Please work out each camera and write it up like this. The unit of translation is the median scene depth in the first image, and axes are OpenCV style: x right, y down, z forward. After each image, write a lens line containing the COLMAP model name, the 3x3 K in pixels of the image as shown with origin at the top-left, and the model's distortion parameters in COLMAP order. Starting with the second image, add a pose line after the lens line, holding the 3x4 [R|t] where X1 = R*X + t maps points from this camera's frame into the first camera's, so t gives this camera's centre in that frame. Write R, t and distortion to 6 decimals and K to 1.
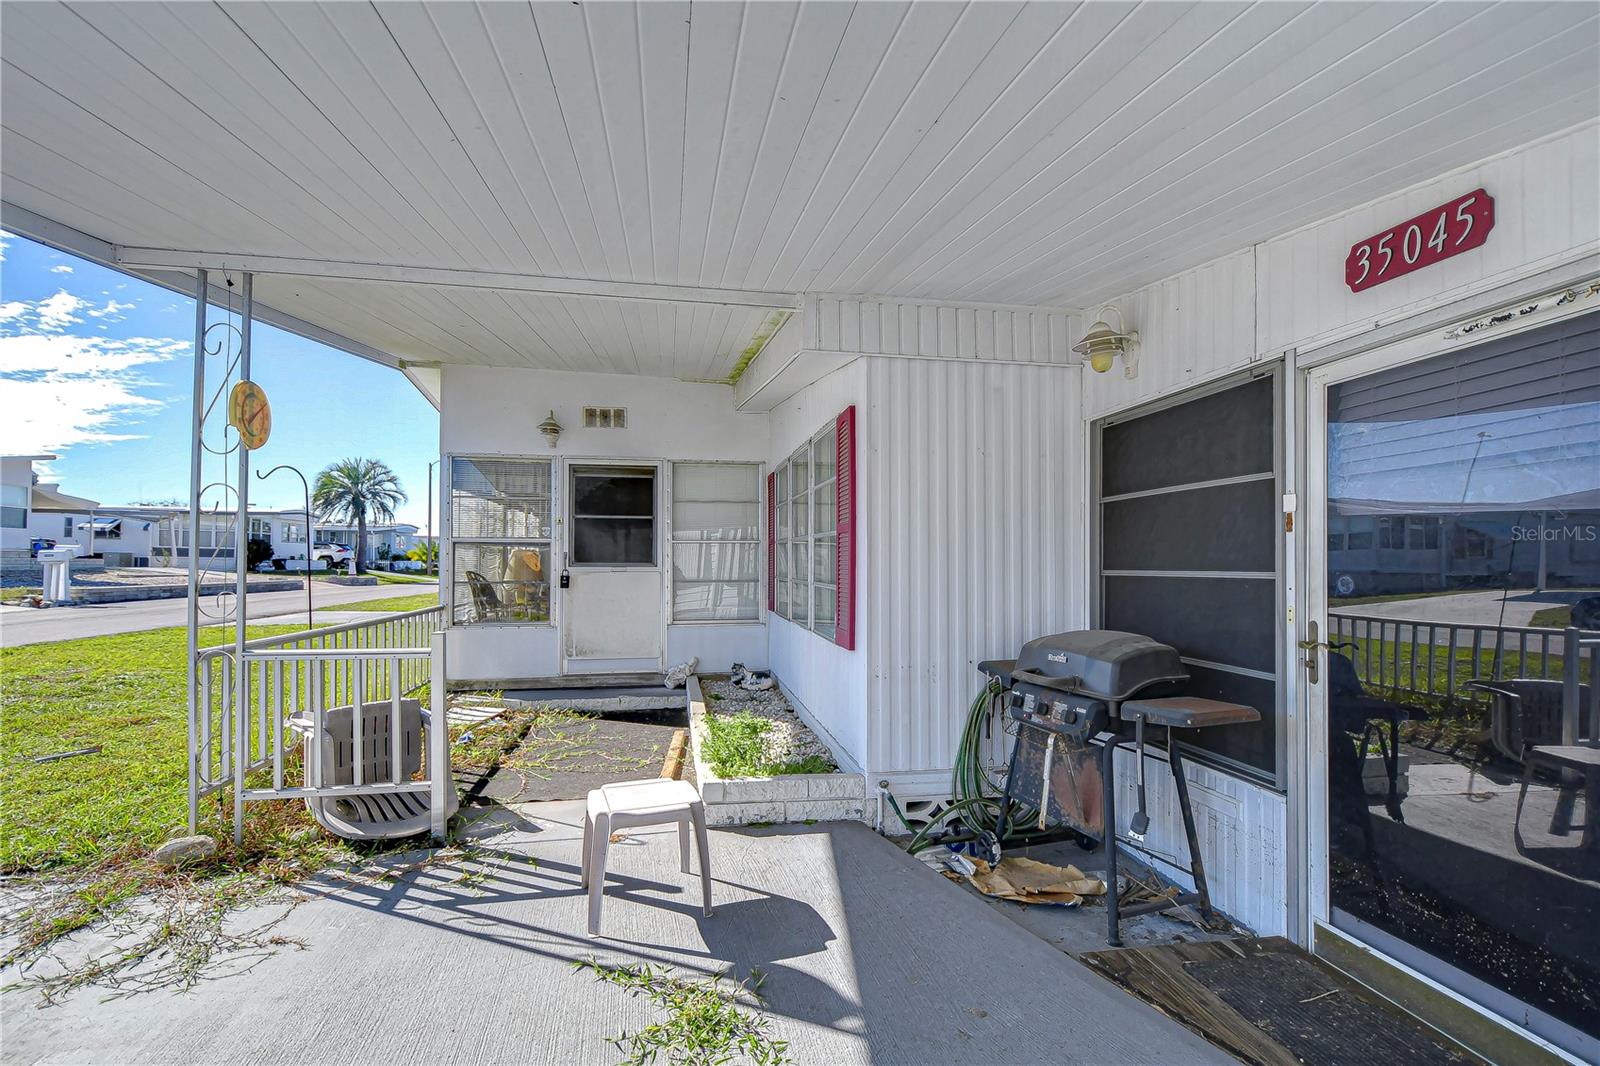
lens RADIAL K [[737.3, 0, 798.9], [0, 737.3, 554.3], [0, 0, 1]] dist [0.012812, -0.013200]
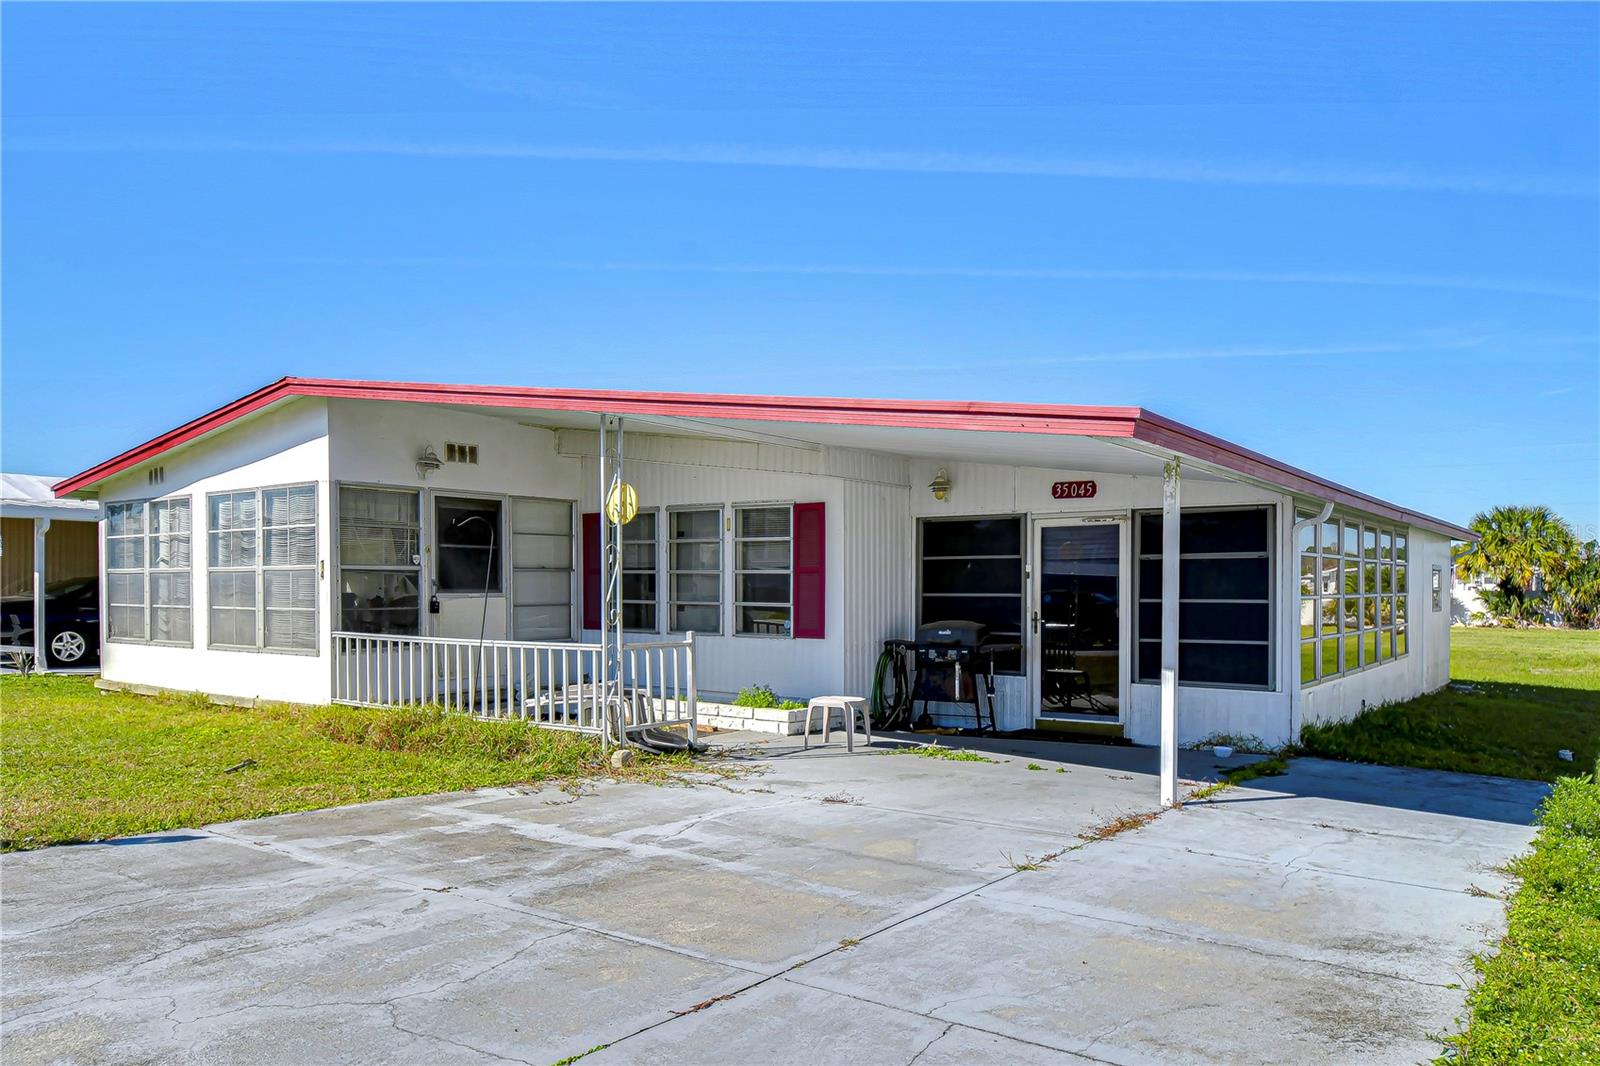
lens RADIAL K [[1133.0, 0, 803.3], [0, 1133.0, 584.9], [0, 0, 1]] dist [-0.009164, -0.003852]
pose [[0.727203, -0.000465, 0.686422, -2.149844], [-0.009375, 0.999900, 0.010610, -0.034129], [-0.686358, -0.014151, 0.727126, -1.118787]]
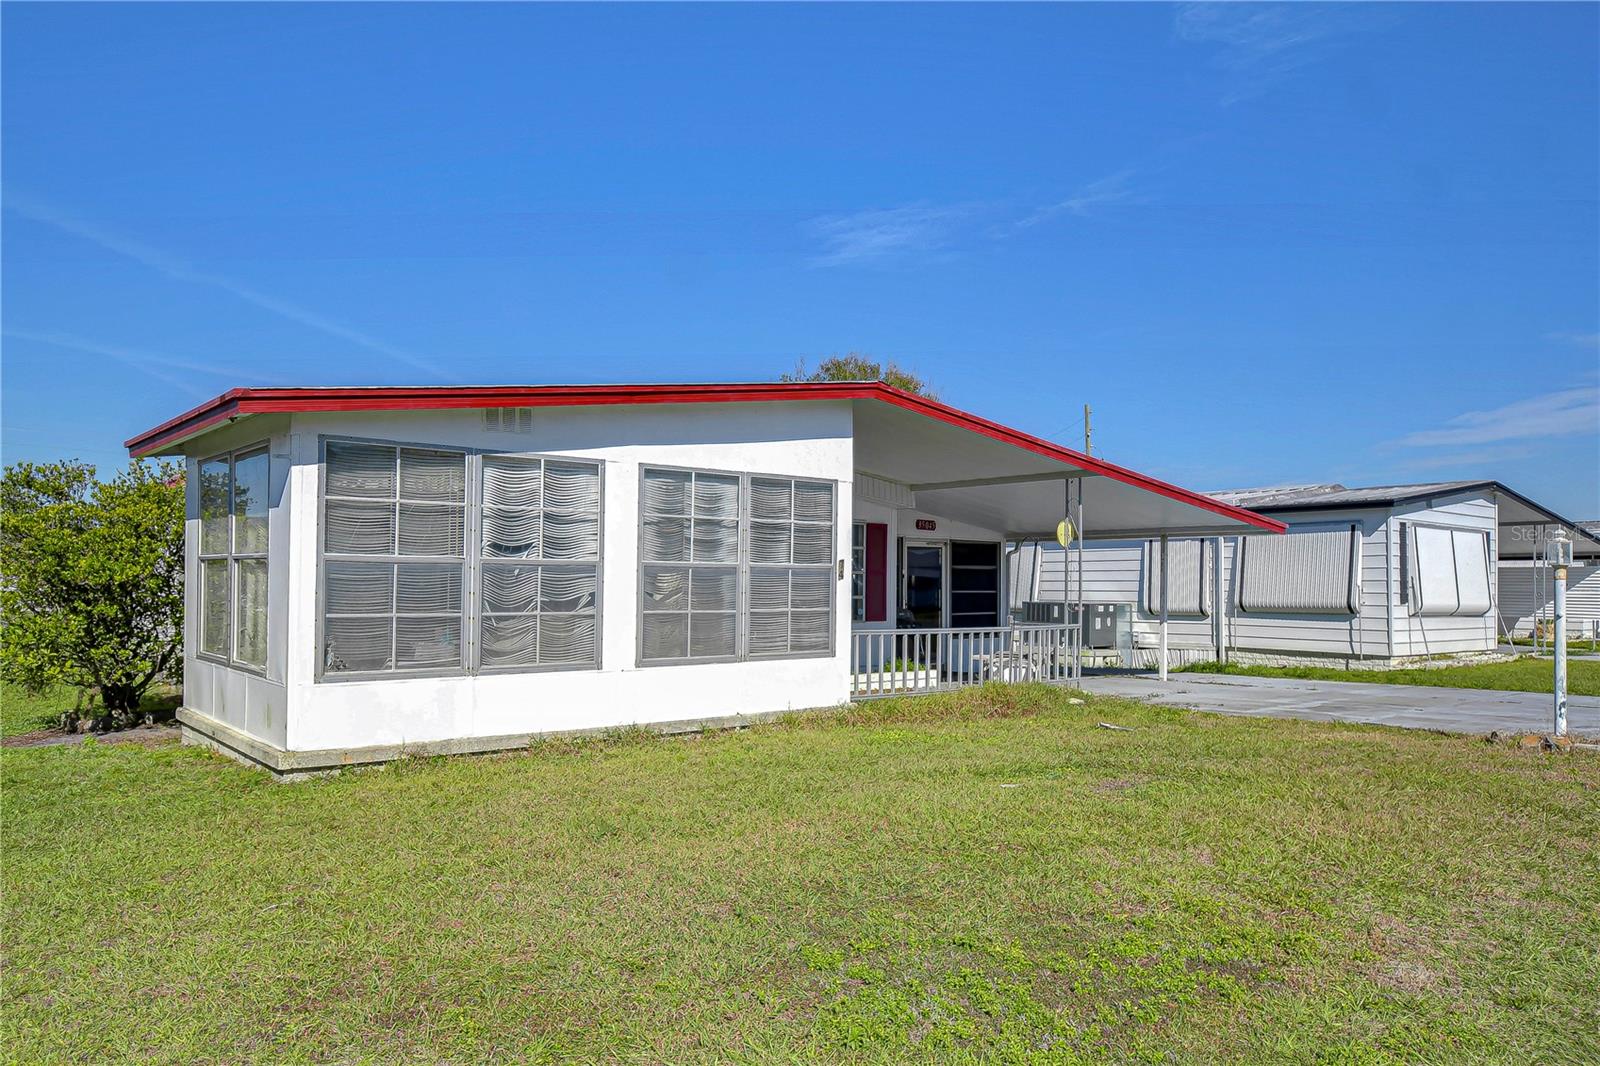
lens RADIAL K [[1106.0, 0, 802.4], [0, 1106.0, 567.6], [0, 0, 1]] dist [-0.010496, -0.002653]
pose [[-0.498070, 0.001559, 0.867135, -3.562021], [-0.023379, 0.999611, -0.015225, 0.013534], [-0.866821, -0.027856, -0.497840, 3.640942]]
